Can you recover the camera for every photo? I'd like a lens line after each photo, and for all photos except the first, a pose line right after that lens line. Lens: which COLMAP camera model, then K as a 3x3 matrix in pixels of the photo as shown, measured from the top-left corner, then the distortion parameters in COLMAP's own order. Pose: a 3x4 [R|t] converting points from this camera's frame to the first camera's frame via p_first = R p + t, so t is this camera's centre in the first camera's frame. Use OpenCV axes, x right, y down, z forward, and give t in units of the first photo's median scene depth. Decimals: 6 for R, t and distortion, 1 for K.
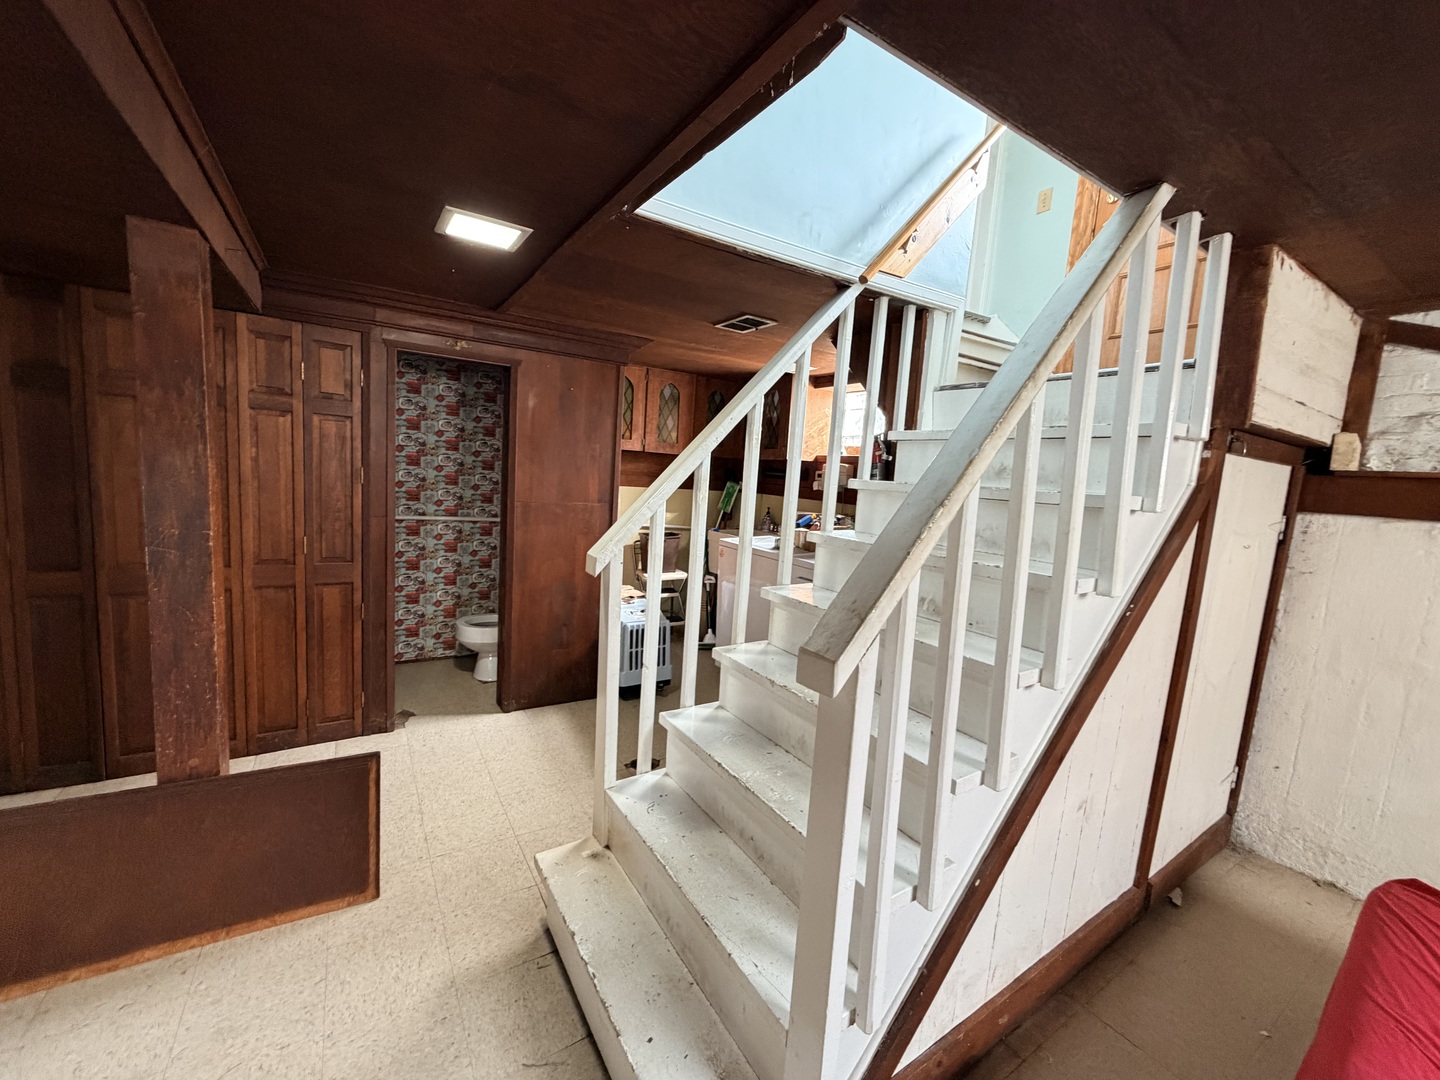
lens RADIAL K [[571.8, 0, 718.3], [0, 571.8, 539.2], [0, 0, 1]] dist [0.001605, -0.000314]
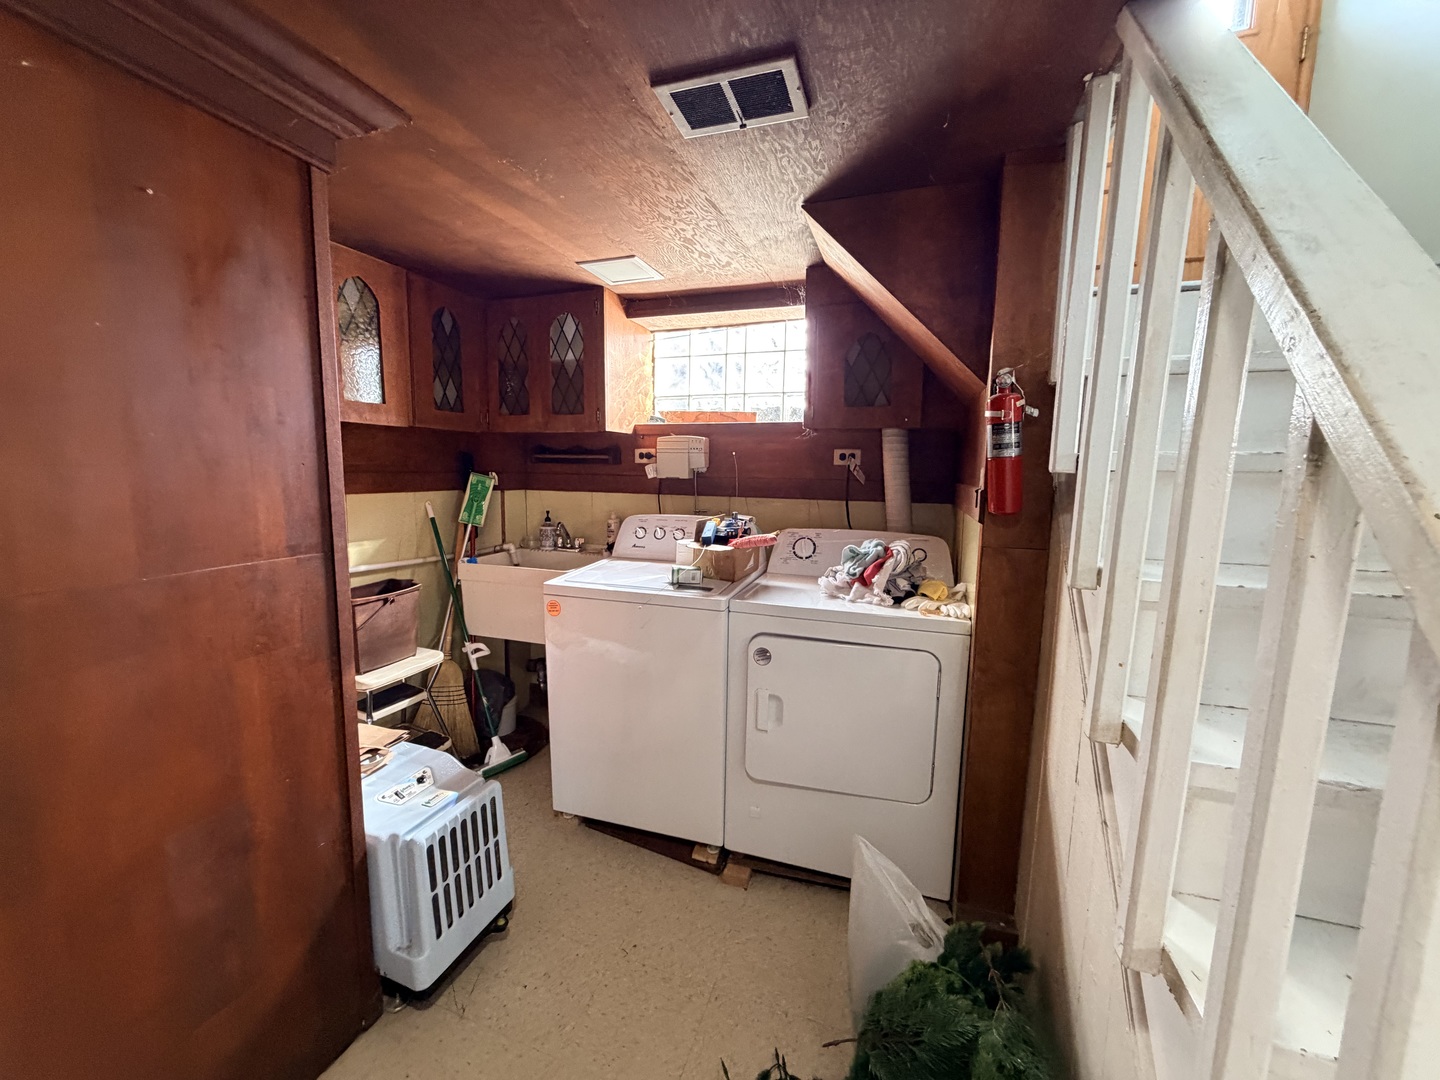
lens RADIAL K [[571.8, 0, 717.3], [0, 571.8, 540.5], [0, 0, 1]] dist [0.001605, -0.000314]
pose [[0.787277, -0.139432, 0.600627, -0.186760], [0.121020, 0.990092, 0.071217, -0.057887], [-0.604606, 0.016620, 0.796351, 0.494317]]
